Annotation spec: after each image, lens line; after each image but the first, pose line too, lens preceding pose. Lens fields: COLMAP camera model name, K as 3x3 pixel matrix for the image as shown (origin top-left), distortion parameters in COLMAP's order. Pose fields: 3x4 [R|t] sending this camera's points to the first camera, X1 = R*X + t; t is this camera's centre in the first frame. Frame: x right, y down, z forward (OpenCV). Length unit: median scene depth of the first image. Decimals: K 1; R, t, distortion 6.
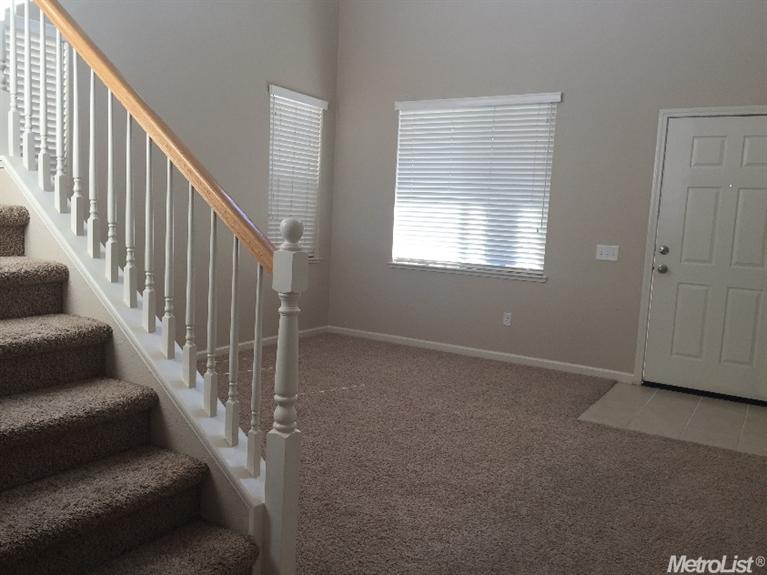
lens RADIAL K [[654.3, 0, 383.5], [0, 654.3, 287.5], [0, 0, 1]] dist [0.043552, -0.001470]
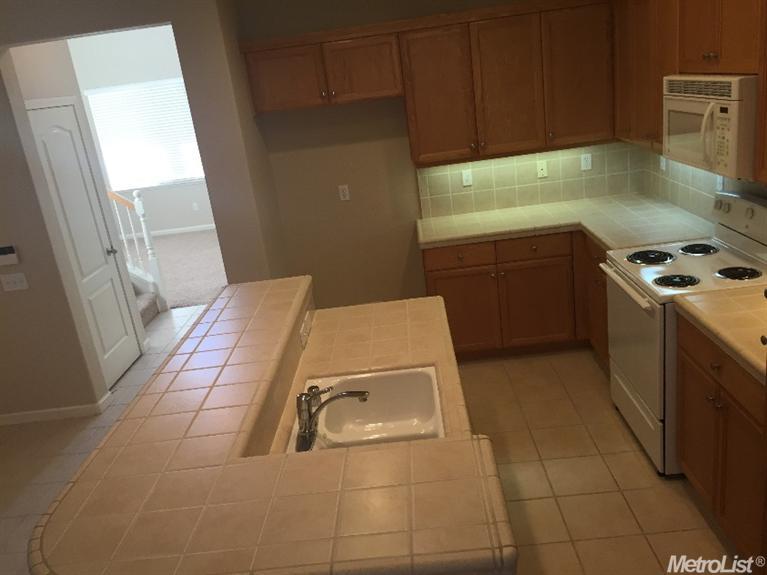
lens RADIAL K [[654.3, 0, 383.5], [0, 654.3, 287.5], [0, 0, 1]] dist [0.043552, -0.001470]
pose [[0.957139, -0.238764, 0.163940, 0.320306], [0.200260, 0.954502, 0.220956, -0.112795], [-0.209238, -0.178655, 0.961406, -2.078672]]
